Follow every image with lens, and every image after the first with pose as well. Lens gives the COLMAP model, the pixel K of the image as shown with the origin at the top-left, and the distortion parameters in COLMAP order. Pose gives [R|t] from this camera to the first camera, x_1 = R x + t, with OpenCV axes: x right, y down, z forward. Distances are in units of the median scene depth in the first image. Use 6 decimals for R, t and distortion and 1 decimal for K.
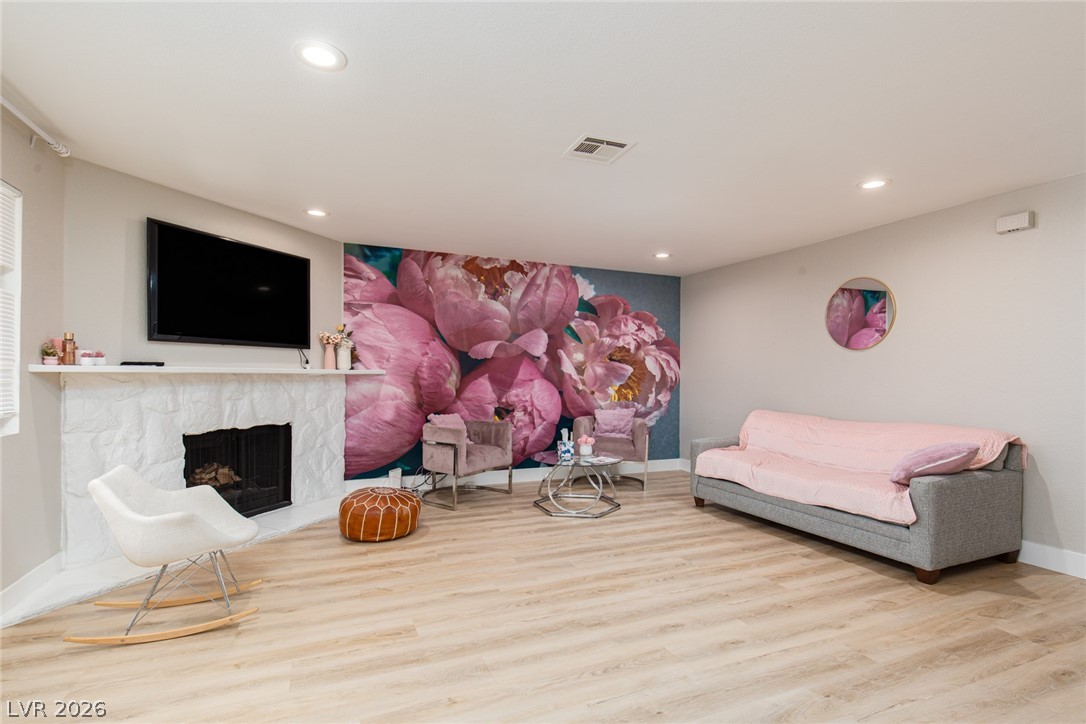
lens RADIAL K [[539.4, 0, 534.6], [0, 539.4, 367.5], [0, 0, 1]] dist [-0.000790, -0.000392]
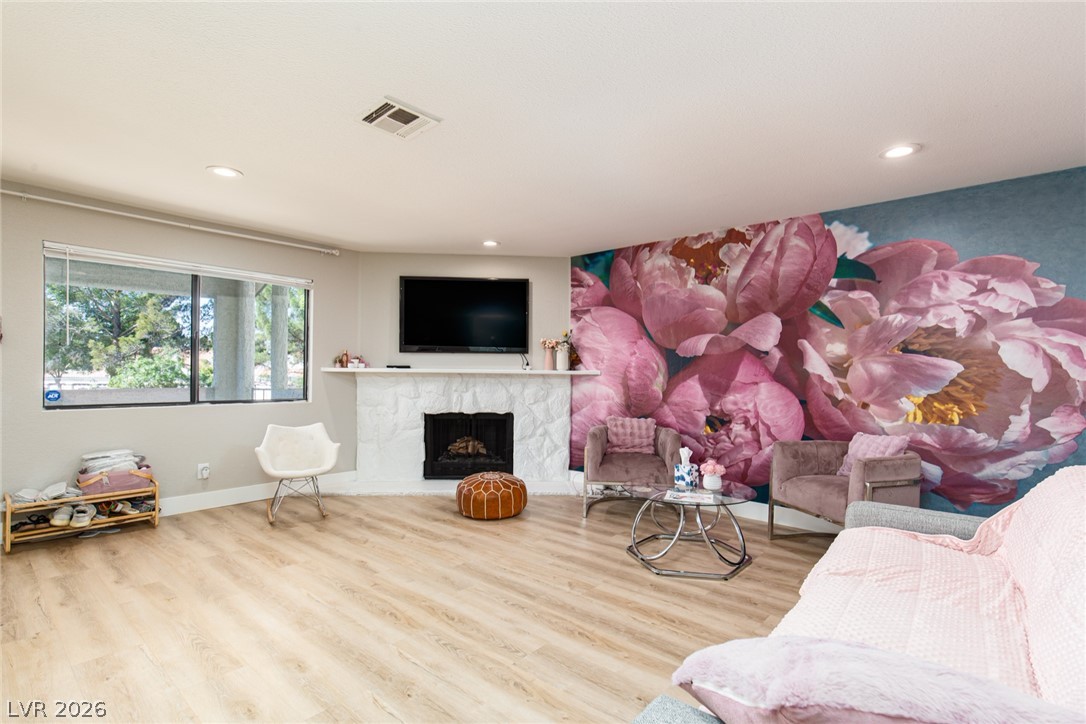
lens RADIAL K [[506.3, 0, 539.5], [0, 506.3, 370.3], [0, 0, 1]] dist [0.009482, -0.000149]
pose [[0.438416, -0.008670, -0.898730, 0.507201], [0.002841, 0.999962, -0.008261, 0.010667], [0.898768, 0.001069, 0.438424, 0.438660]]
